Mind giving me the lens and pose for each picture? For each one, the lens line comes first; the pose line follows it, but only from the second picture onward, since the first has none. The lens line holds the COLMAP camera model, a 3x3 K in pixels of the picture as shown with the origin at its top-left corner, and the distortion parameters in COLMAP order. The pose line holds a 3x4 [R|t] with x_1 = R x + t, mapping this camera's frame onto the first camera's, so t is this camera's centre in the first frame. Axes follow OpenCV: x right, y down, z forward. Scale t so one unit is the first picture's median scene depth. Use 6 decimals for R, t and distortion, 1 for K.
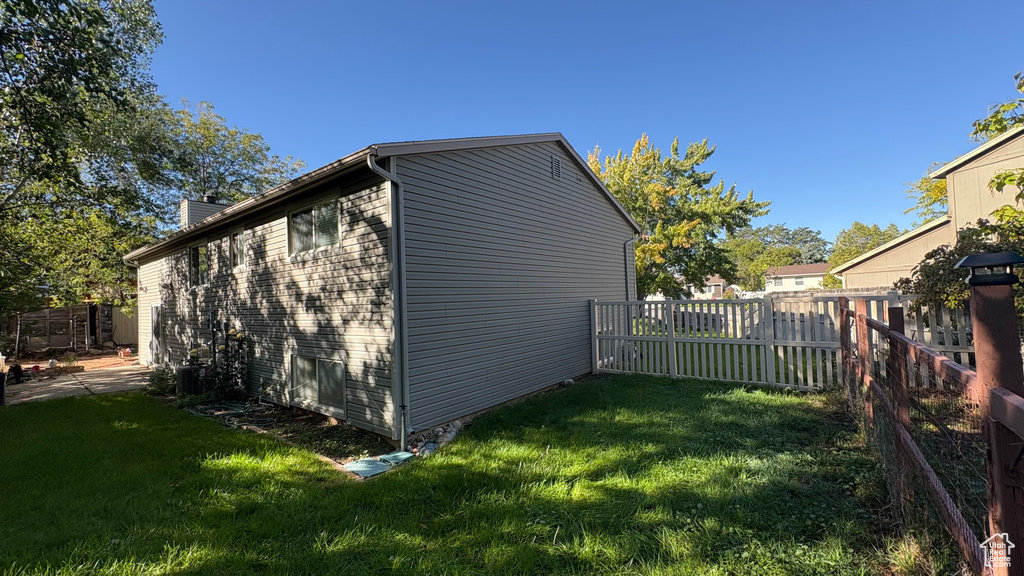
lens RADIAL K [[407.8, 0, 512.0], [0, 407.8, 289.5], [0, 0, 1]] dist [-0.001337, -0.000335]
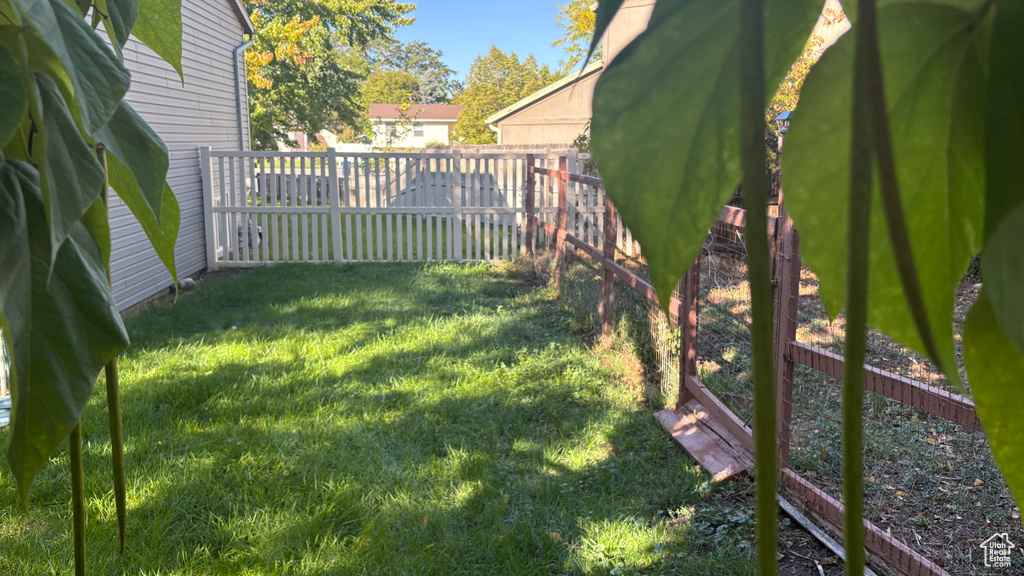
lens RADIAL K [[771.5, 0, 489.4], [0, 771.5, 294.6], [0, 0, 1]] dist [0.040429, -0.001198]
pose [[0.750931, -0.093084, 0.653787, -0.138275], [-0.042231, 0.981221, 0.188209, 0.003764], [-0.659029, -0.168942, 0.732898, -0.080933]]
